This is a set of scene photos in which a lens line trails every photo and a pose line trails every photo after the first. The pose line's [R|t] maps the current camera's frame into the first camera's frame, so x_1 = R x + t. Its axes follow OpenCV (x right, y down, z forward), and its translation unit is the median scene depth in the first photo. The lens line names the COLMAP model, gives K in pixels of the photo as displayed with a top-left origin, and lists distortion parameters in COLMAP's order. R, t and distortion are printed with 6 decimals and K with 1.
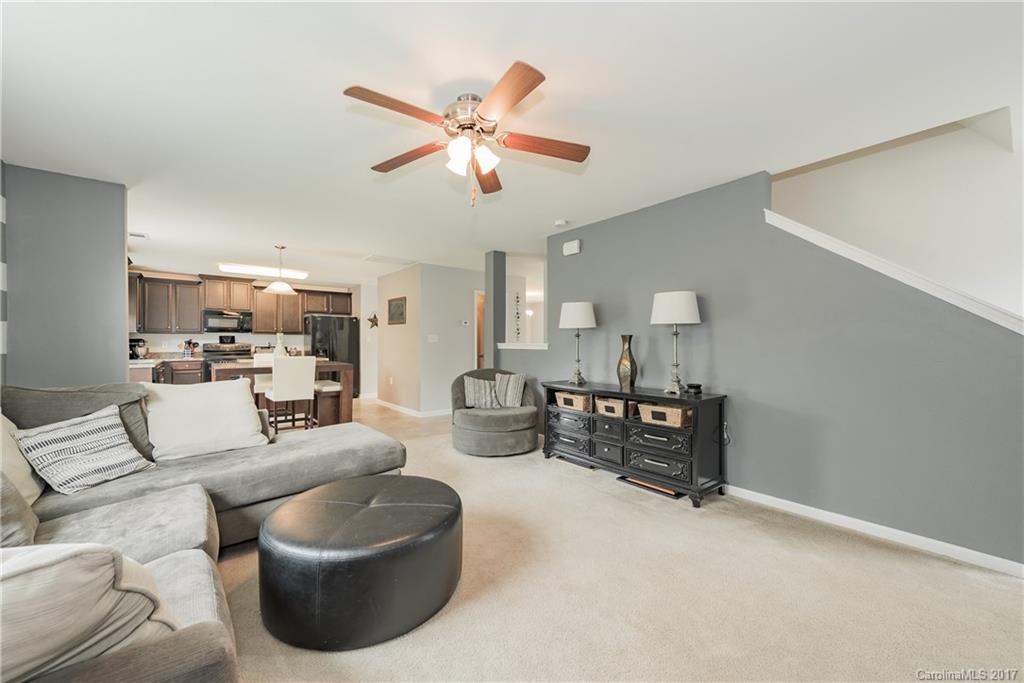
lens RADIAL K [[396.2, 0, 511.7], [0, 396.2, 345.1], [0, 0, 1]] dist [0.001039, 0.000012]
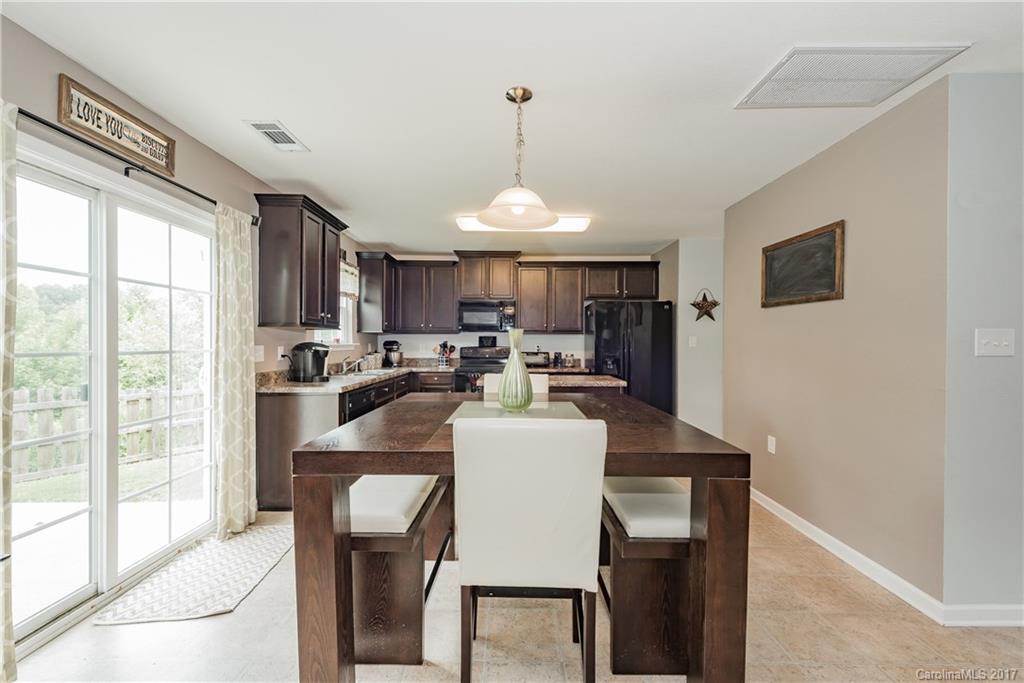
lens RADIAL K [[402.3, 0, 512.2], [0, 402.3, 346.2], [0, 0, 1]] dist [0.010357, 0.000007]
pose [[0.781571, 0.010082, -0.623735, -0.243671], [-0.007030, 0.999948, 0.007355, -0.011782], [0.623777, -0.001364, 0.781601, 0.486159]]
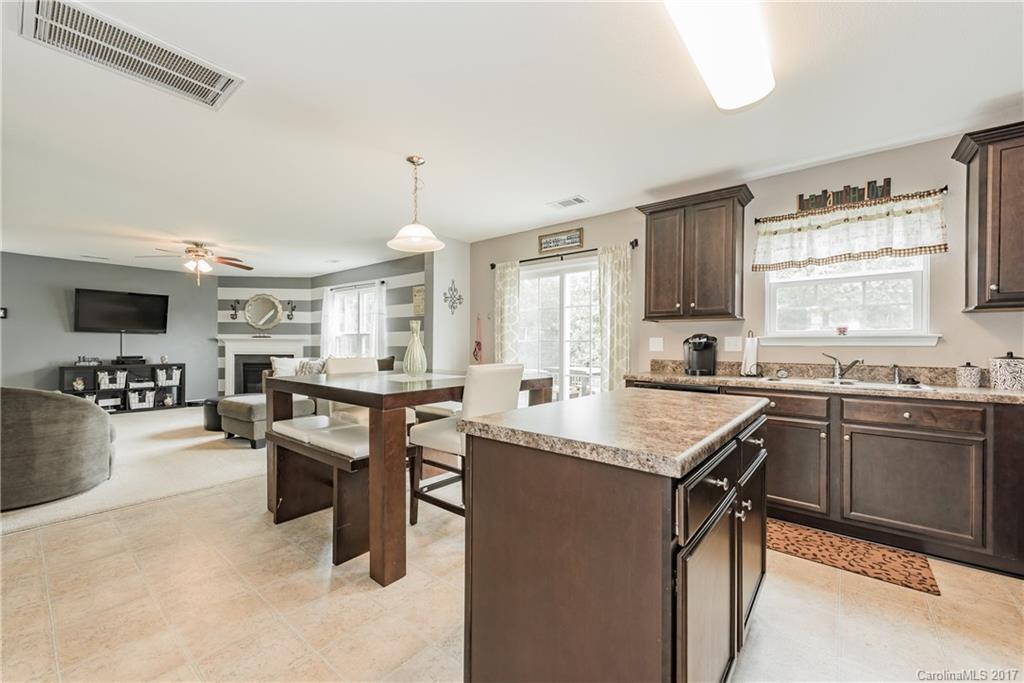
lens RADIAL K [[405.9, 0, 525.5], [0, 405.9, 344.9], [0, 0, 1]] dist [0.000535, -0.003043]
pose [[-0.973088, -0.006757, -0.230335, -0.422720], [-0.007816, 0.999963, 0.003686, 0.000800], [0.230301, 0.005387, -0.973104, 1.094034]]
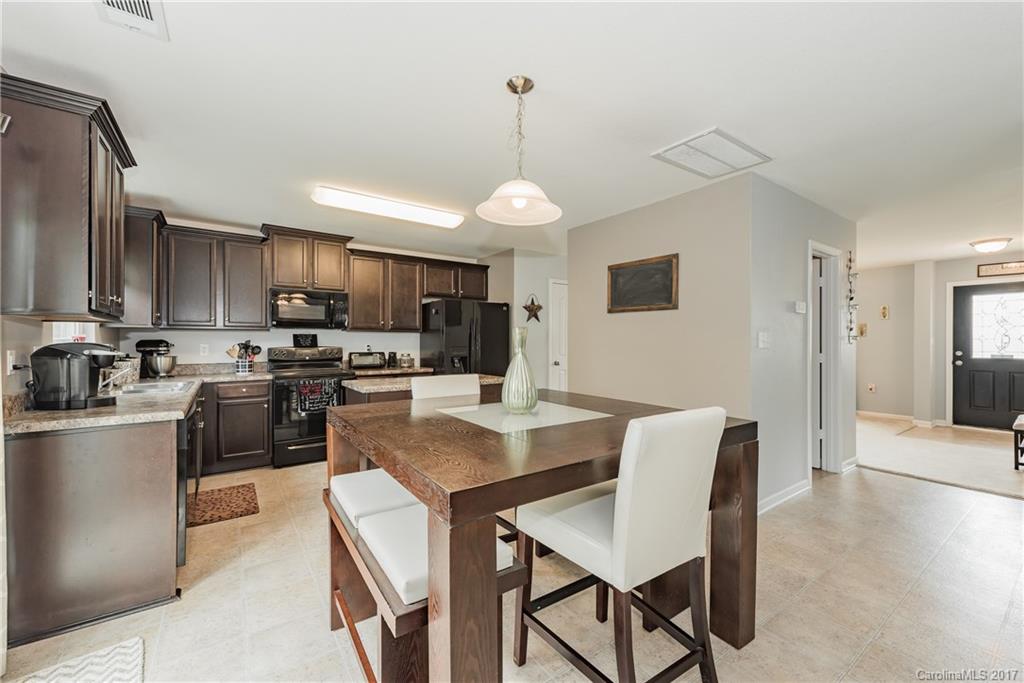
lens RADIAL K [[404.4, 0, 516.4], [0, 404.4, 343.2], [0, 0, 1]] dist [0.006856, -0.000075]
pose [[0.998420, 0.000721, -0.056187, -0.392174], [-0.000694, 1.000000, 0.000492, -0.011243], [0.056187, -0.000452, 0.998420, 0.440631]]
